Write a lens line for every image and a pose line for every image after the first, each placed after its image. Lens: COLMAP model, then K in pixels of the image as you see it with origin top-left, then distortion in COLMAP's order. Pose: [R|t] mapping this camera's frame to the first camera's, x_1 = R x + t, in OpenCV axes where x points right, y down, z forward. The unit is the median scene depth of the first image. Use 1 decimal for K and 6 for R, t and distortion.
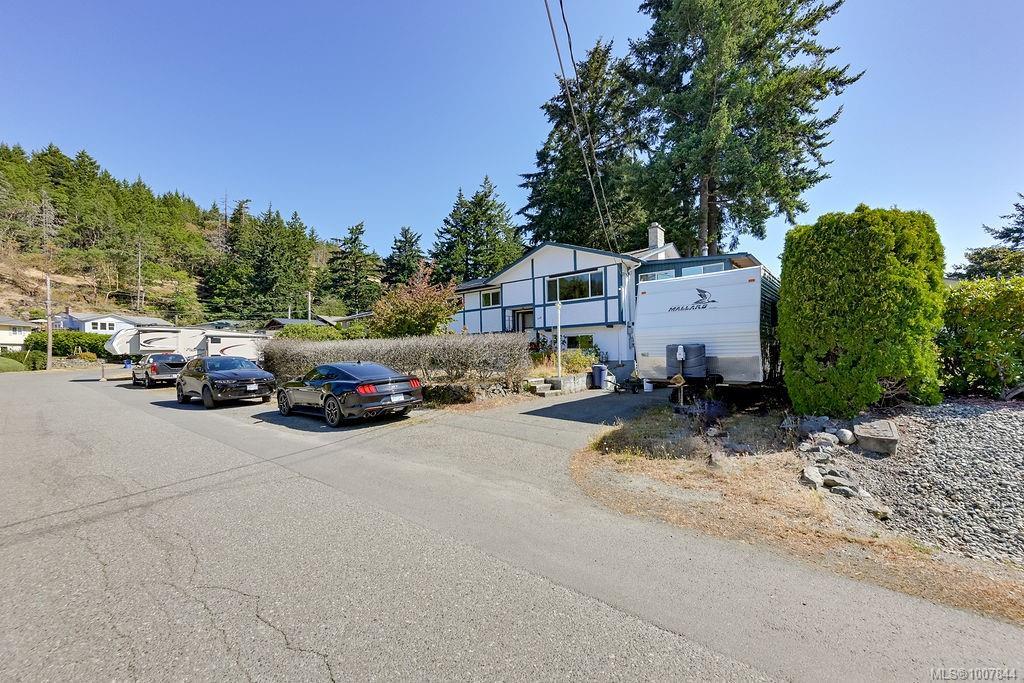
lens RADIAL K [[412.2, 0, 508.7], [0, 412.2, 337.4], [0, 0, 1]] dist [0.015545, -0.000155]
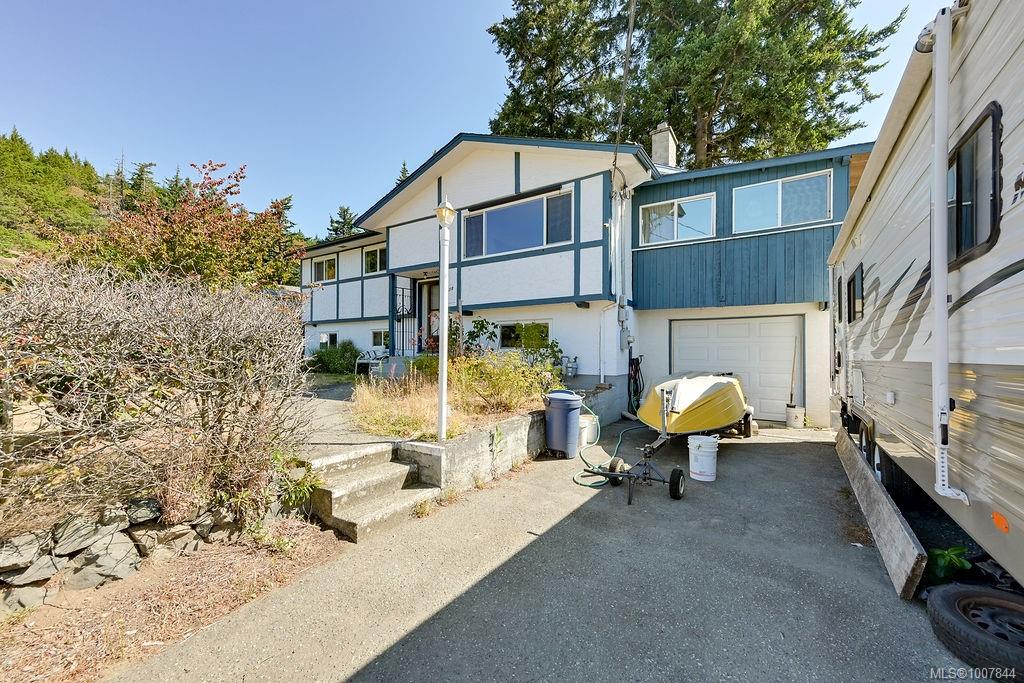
lens RADIAL K [[412.2, 0, 508.7], [0, 412.2, 337.4], [0, 0, 1]] dist [0.015545, -0.000155]
pose [[0.994036, 0.023367, 0.106516, 0.097767], [-0.024086, 0.999695, 0.005464, 0.010483], [-0.106356, -0.007997, 0.994296, 0.480958]]
